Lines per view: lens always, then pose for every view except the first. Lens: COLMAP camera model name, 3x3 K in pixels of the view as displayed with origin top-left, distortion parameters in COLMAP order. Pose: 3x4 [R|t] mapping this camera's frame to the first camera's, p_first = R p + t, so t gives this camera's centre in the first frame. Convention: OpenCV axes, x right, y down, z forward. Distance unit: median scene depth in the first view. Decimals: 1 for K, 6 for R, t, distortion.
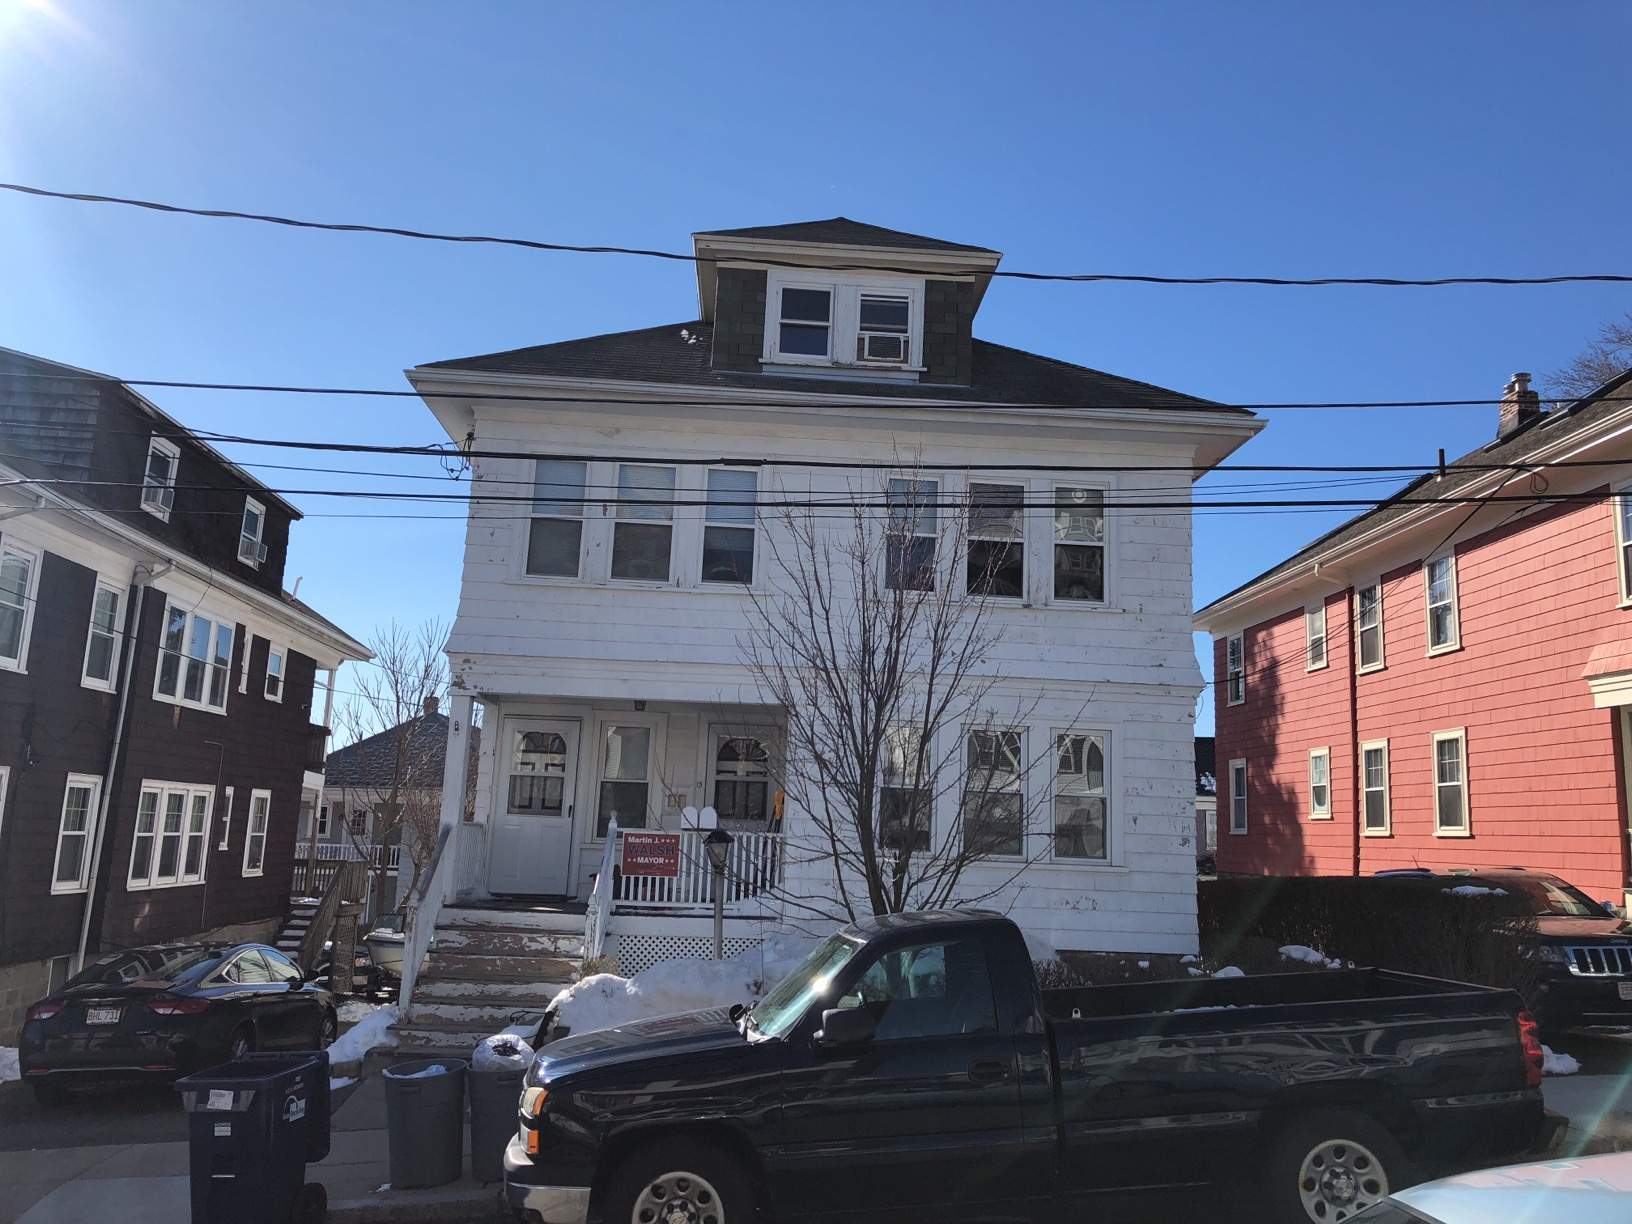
lens RADIAL K [[1327.0, 0, 816.0], [0, 1327.0, 575.0], [0, 0, 1]] dist [0.012322, 0.003034]
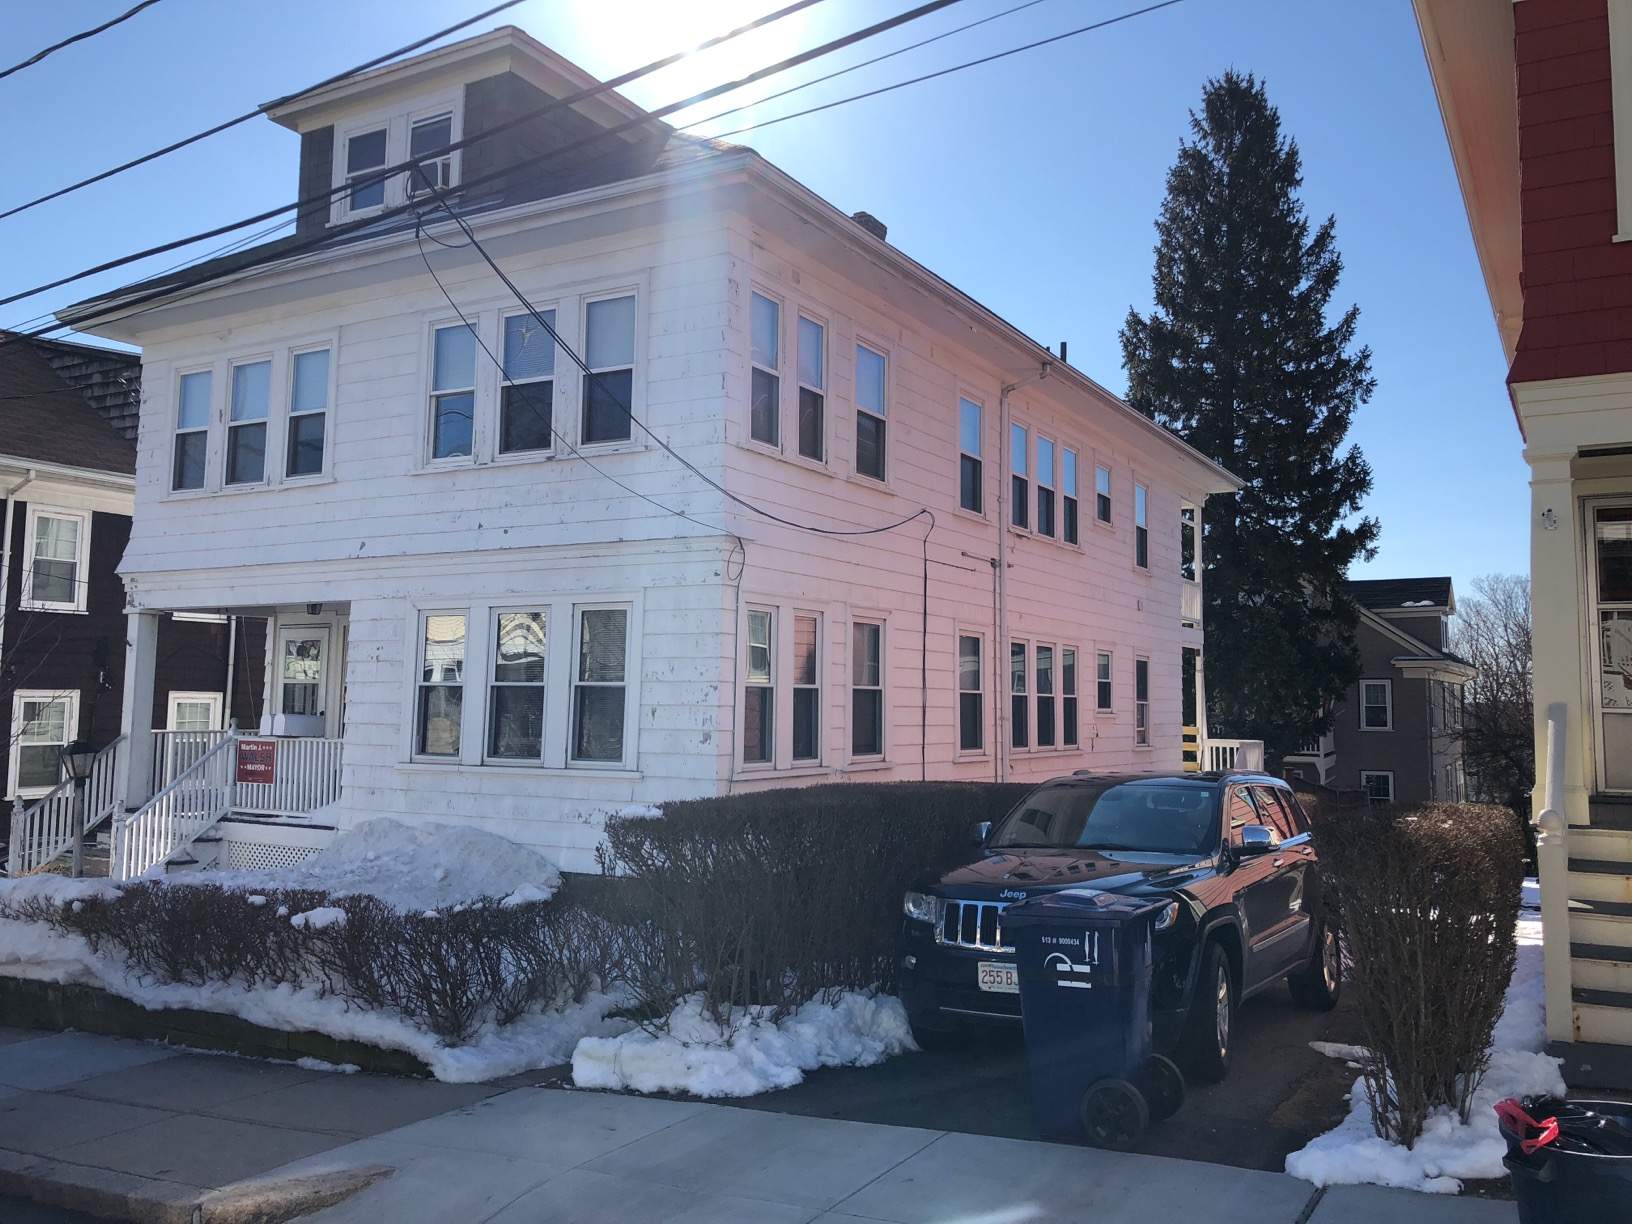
lens RADIAL K [[1361.6, 0, 841.6], [0, 1361.6, 577.6], [0, 0, 1]] dist [-0.010008, -0.008433]
pose [[0.834940, -0.082110, -0.544181, 0.764111], [0.134642, 0.989235, 0.057319, 0.073821], [0.533616, -0.121128, 0.837008, 0.392042]]
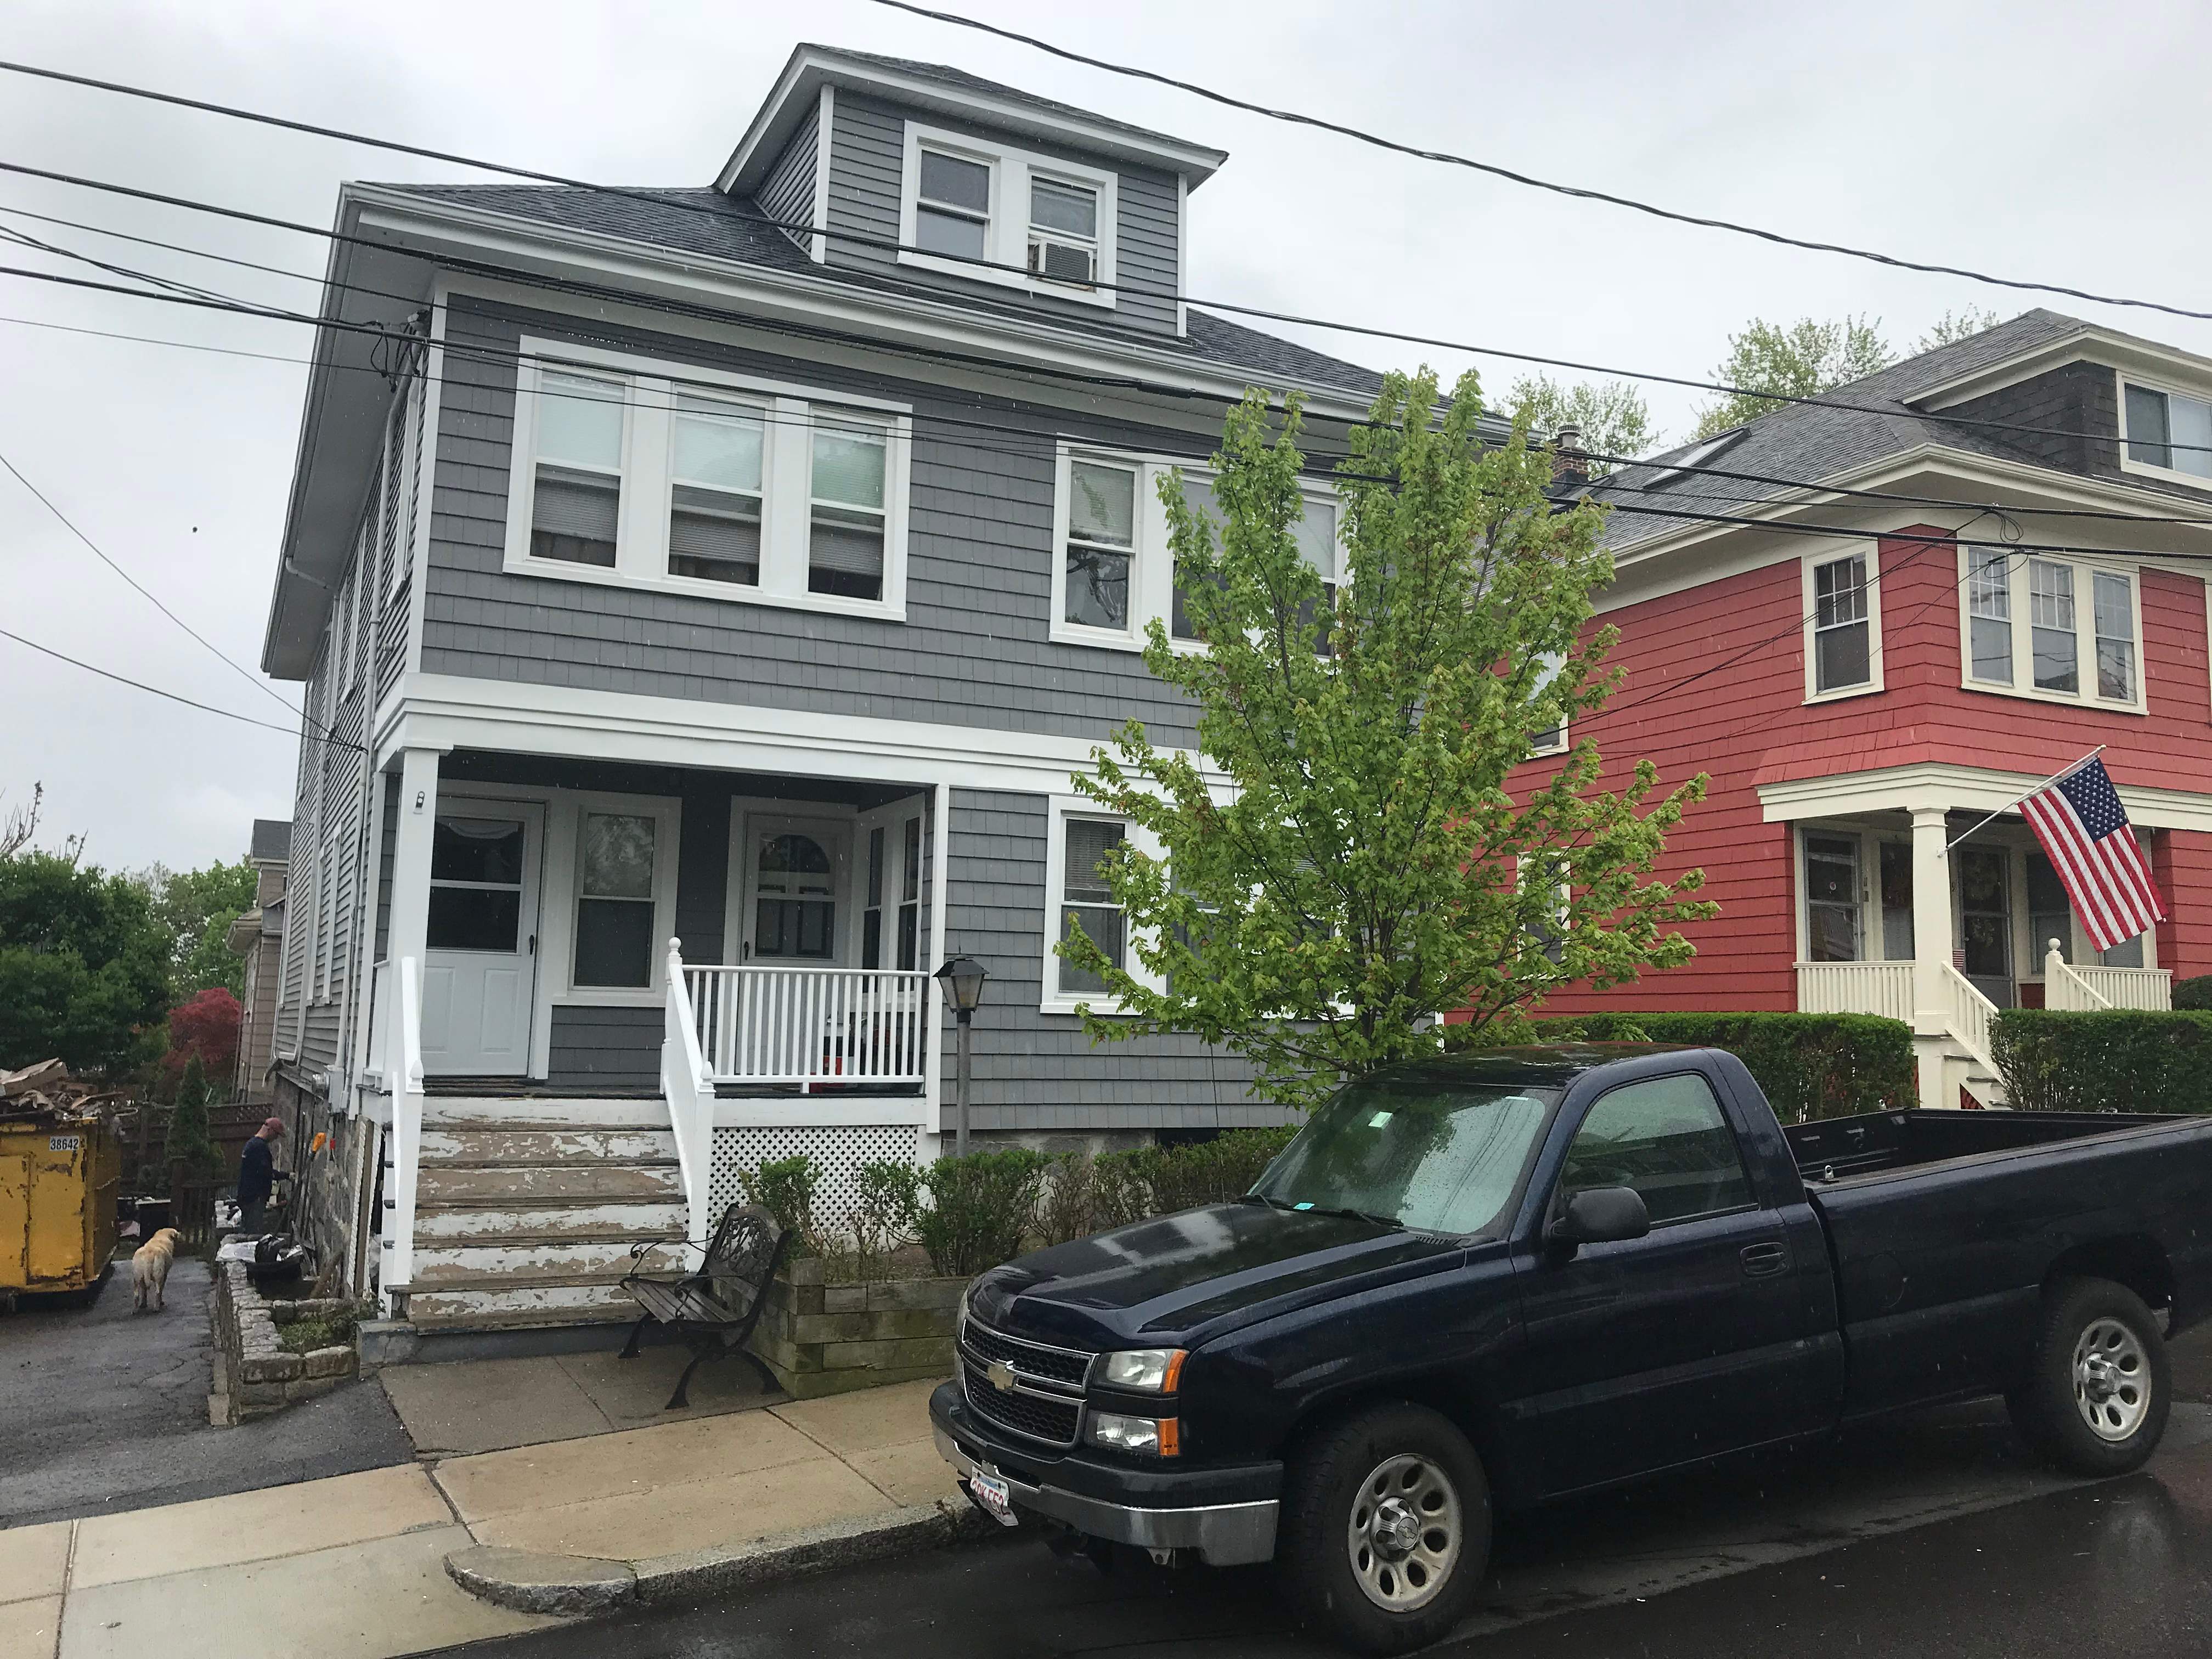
lens RADIAL K [[1785.8, 0, 1103.9], [0, 1785.8, 791.0], [0, 0, 1]] dist [0.121450, -0.344726]
pose [[0.921886, 0.030920, 0.386226, -0.291988], [-0.060407, 0.996092, 0.064442, 0.036933], [-0.382724, -0.082738, 0.920151, 0.123943]]
